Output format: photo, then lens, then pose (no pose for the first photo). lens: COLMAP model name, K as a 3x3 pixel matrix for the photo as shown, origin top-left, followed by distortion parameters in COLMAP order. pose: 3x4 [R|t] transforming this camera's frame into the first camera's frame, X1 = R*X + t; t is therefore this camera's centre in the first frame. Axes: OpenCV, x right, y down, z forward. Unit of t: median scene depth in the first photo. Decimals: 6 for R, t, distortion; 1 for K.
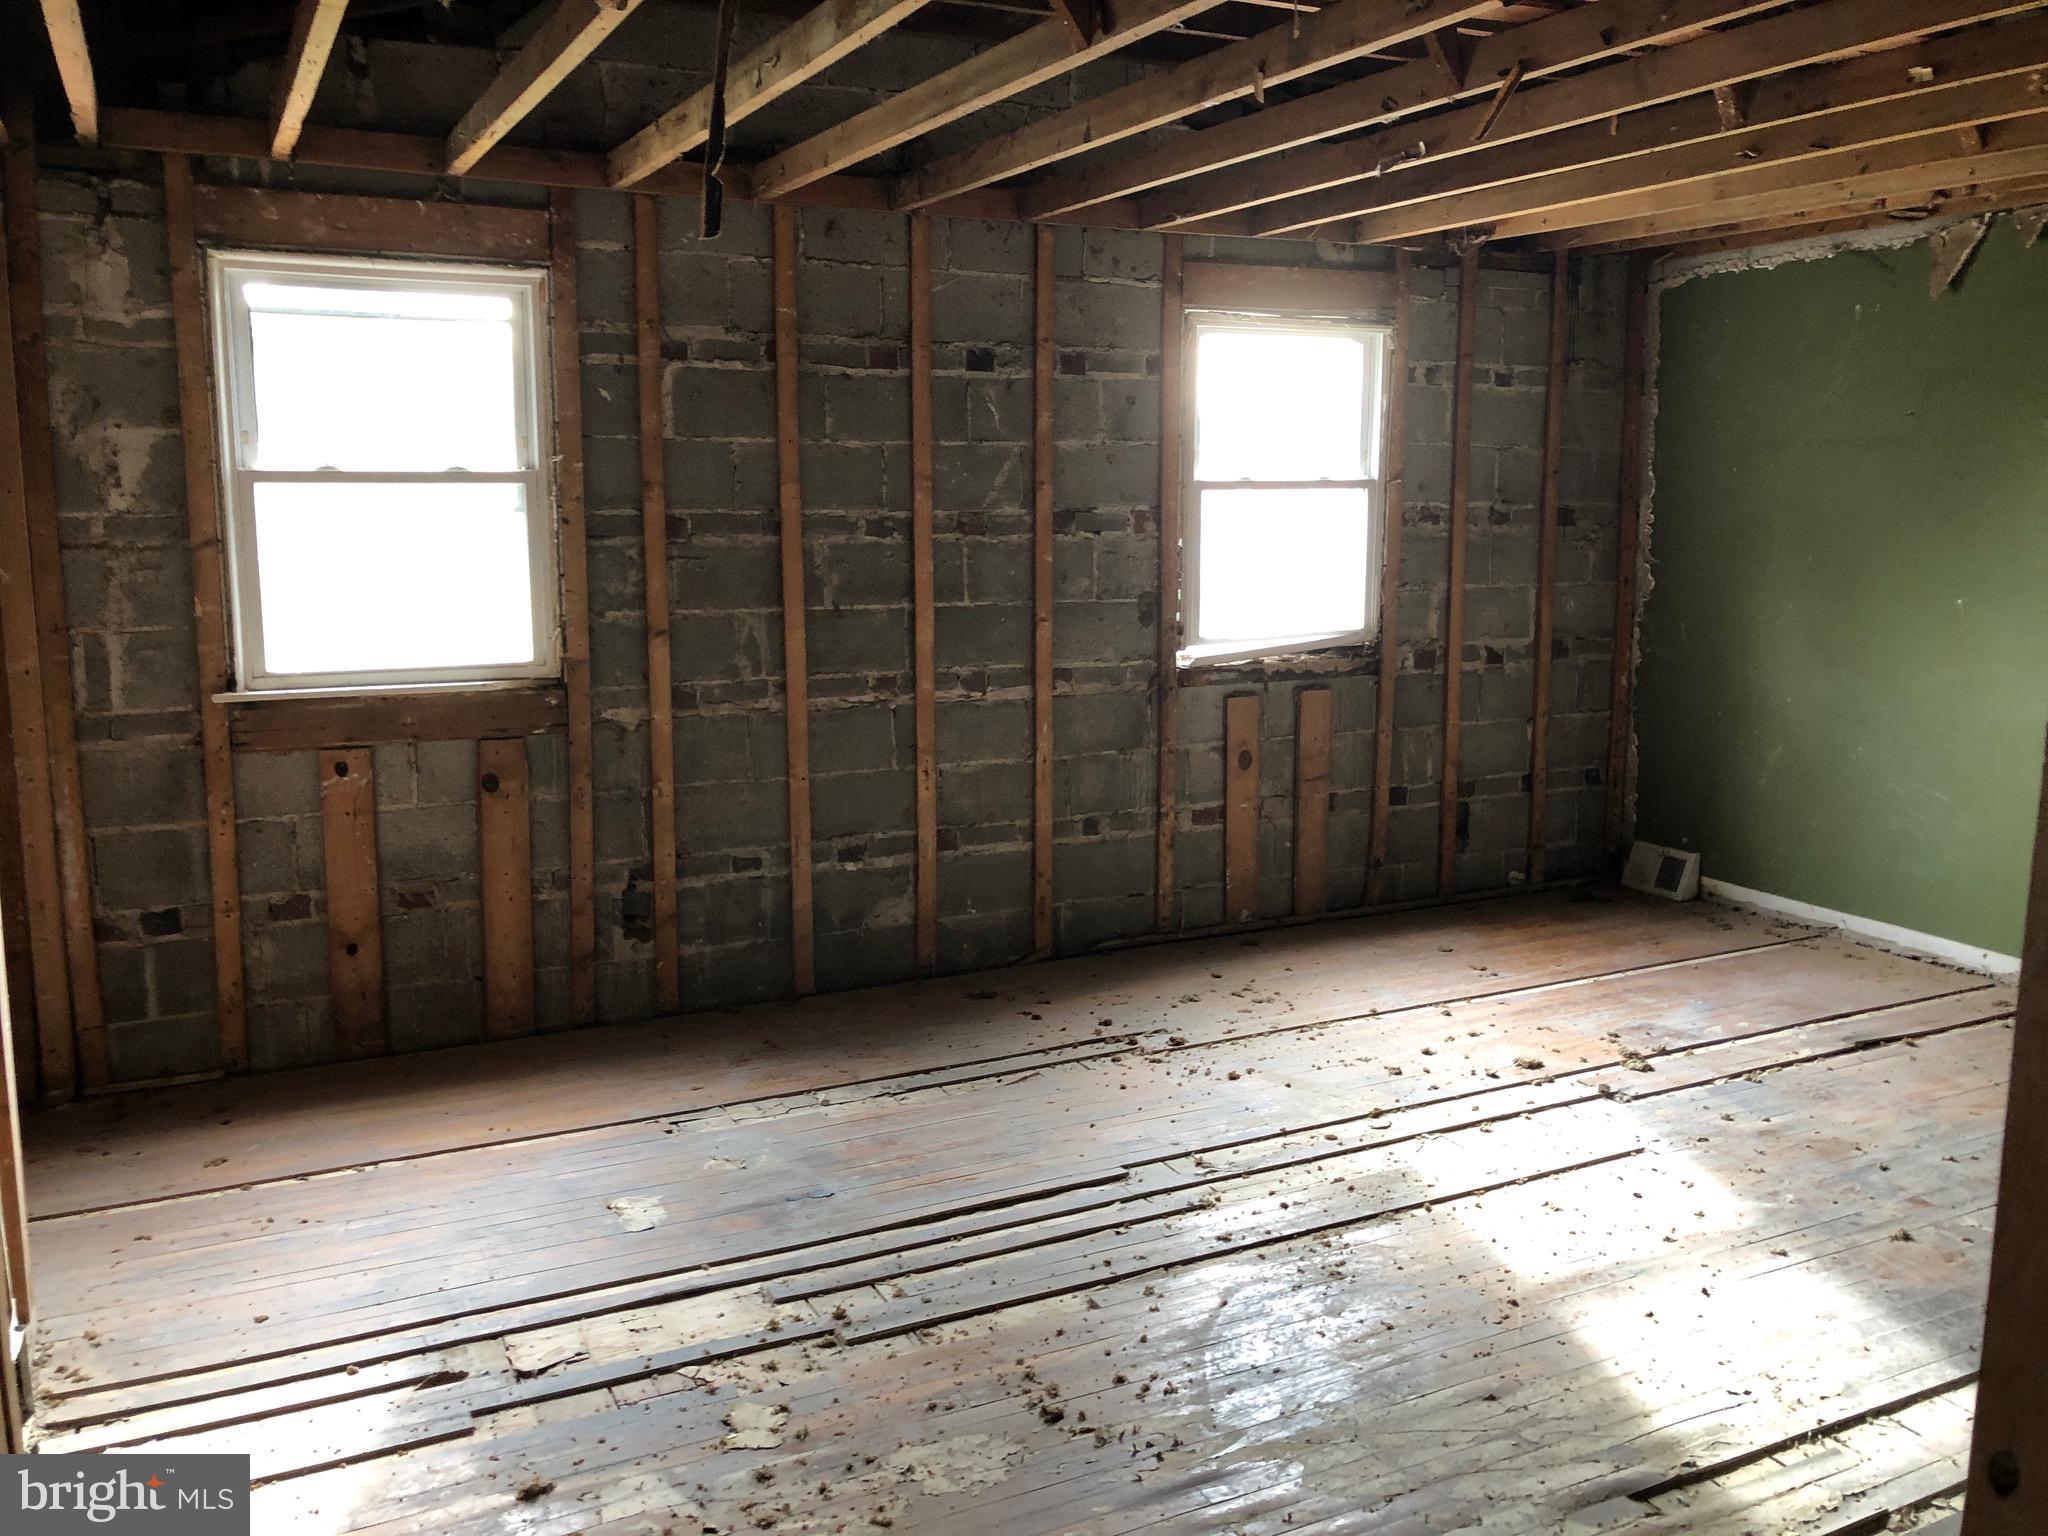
lens RADIAL K [[1711.9, 0, 1024.0], [0, 1711.9, 768.0], [0, 0, 1]] dist [0.096240, -0.200870]
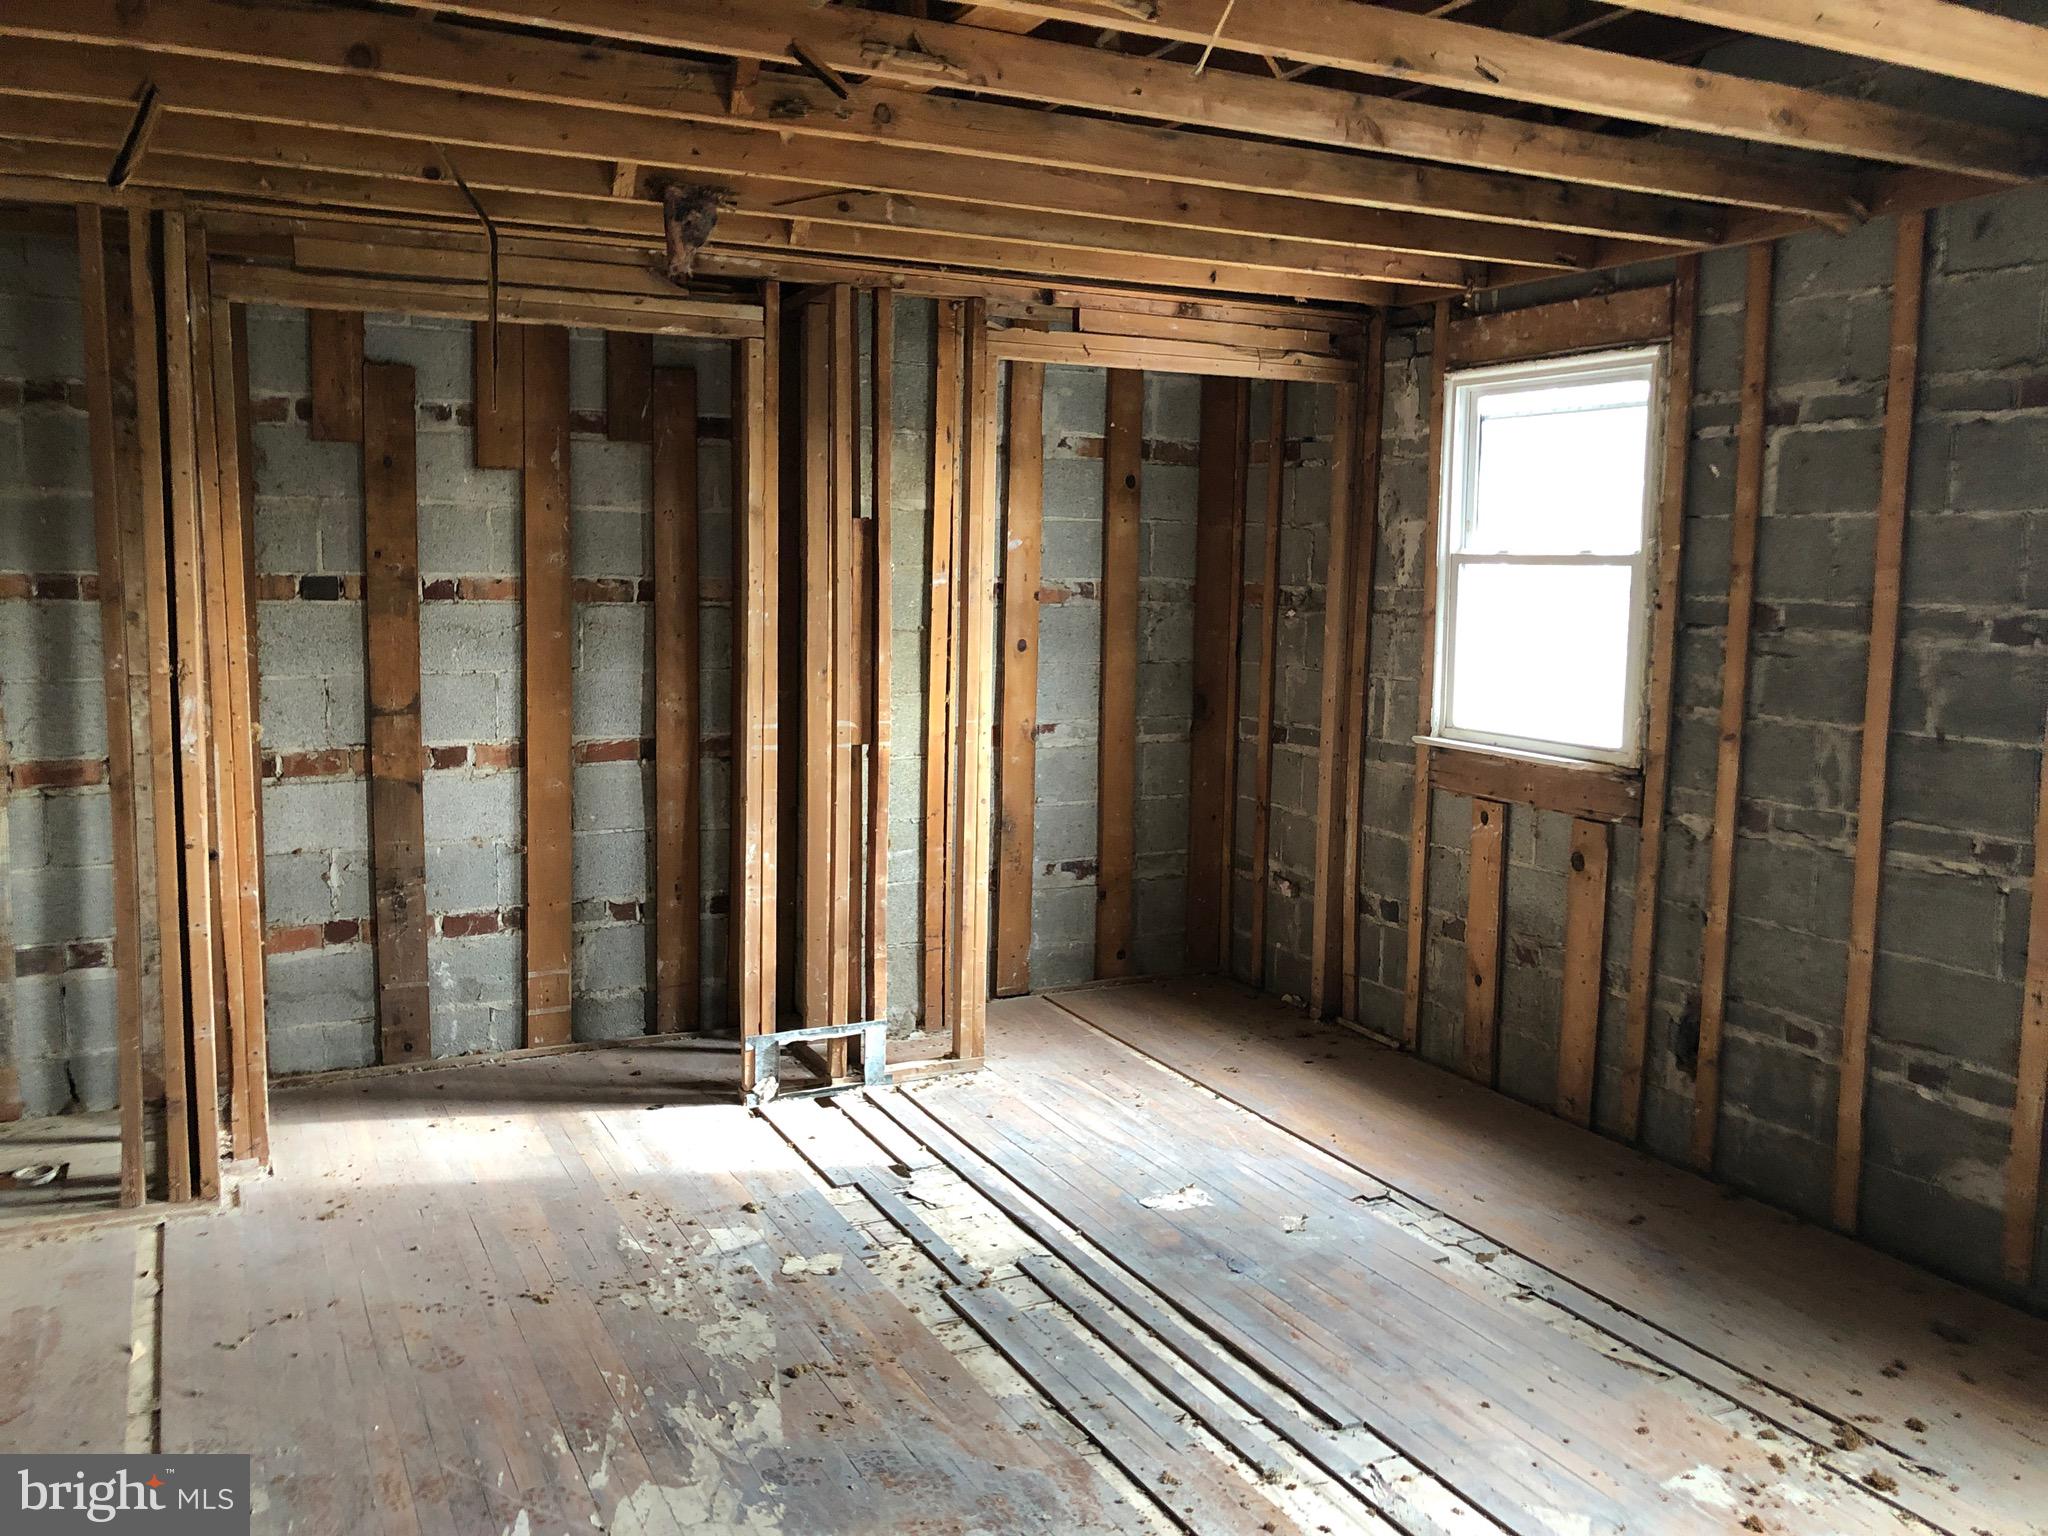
lens RADIAL K [[1663.0, 0, 1025.8], [0, 1663.0, 746.6], [0, 0, 1]] dist [0.042826, 0.001018]
pose [[0.012955, 0.111679, -0.993660, 0.641282], [-0.180301, 0.977716, 0.107536, -0.102467], [0.983526, 0.177764, 0.032802, 0.631075]]
